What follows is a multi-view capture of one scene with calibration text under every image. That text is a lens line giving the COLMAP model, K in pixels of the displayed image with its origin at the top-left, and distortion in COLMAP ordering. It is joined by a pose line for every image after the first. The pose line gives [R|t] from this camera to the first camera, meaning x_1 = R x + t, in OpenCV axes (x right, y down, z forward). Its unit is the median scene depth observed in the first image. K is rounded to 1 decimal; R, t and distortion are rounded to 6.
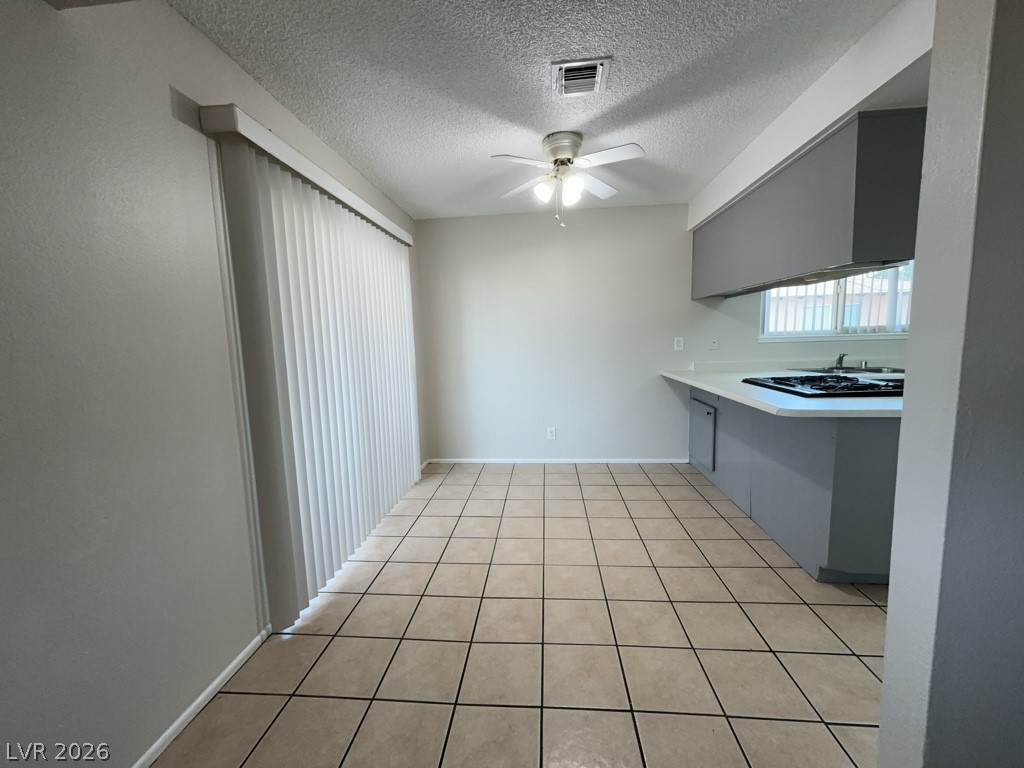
lens RADIAL K [[408.0, 0, 508.1], [0, 408.0, 384.0], [0, 0, 1]] dist [-0.006261, 0.000245]
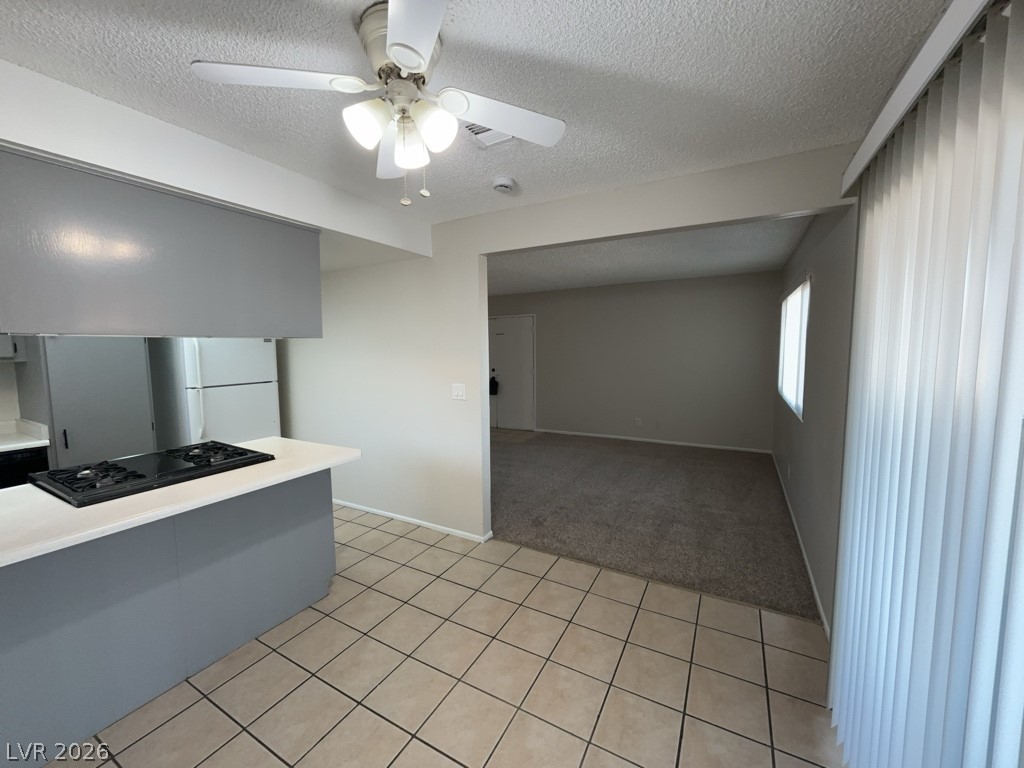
lens RADIAL K [[408.0, 0, 508.1], [0, 408.0, 384.0], [0, 0, 1]] dist [-0.006261, 0.000245]
pose [[-0.914695, 0.002510, 0.404137, -0.133295], [0.083666, 0.979494, 0.183279, -0.185785], [-0.395390, 0.201457, -0.896149, 1.061305]]
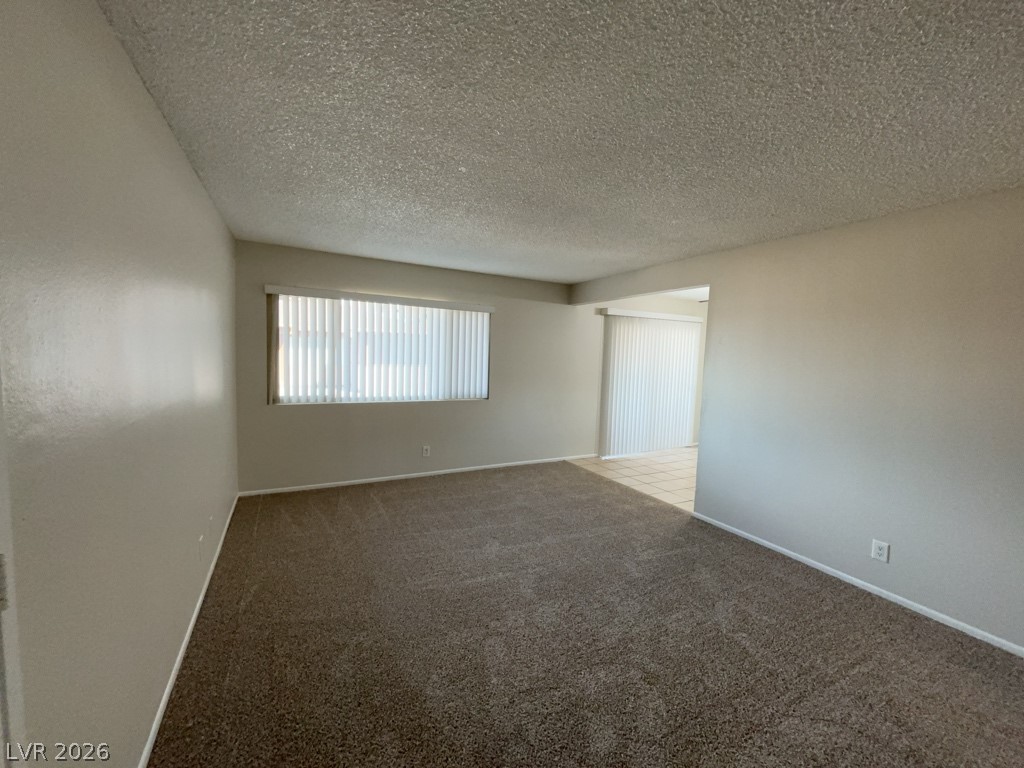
lens RADIAL K [[408.0, 0, 508.1], [0, 408.0, 384.0], [0, 0, 1]] dist [-0.006261, 0.000245]
pose [[0.555402, 0.121513, -0.822656, 0.913102], [-0.143235, 0.988460, 0.049301, -0.014670], [0.819153, 0.090451, 0.566398, -0.838537]]
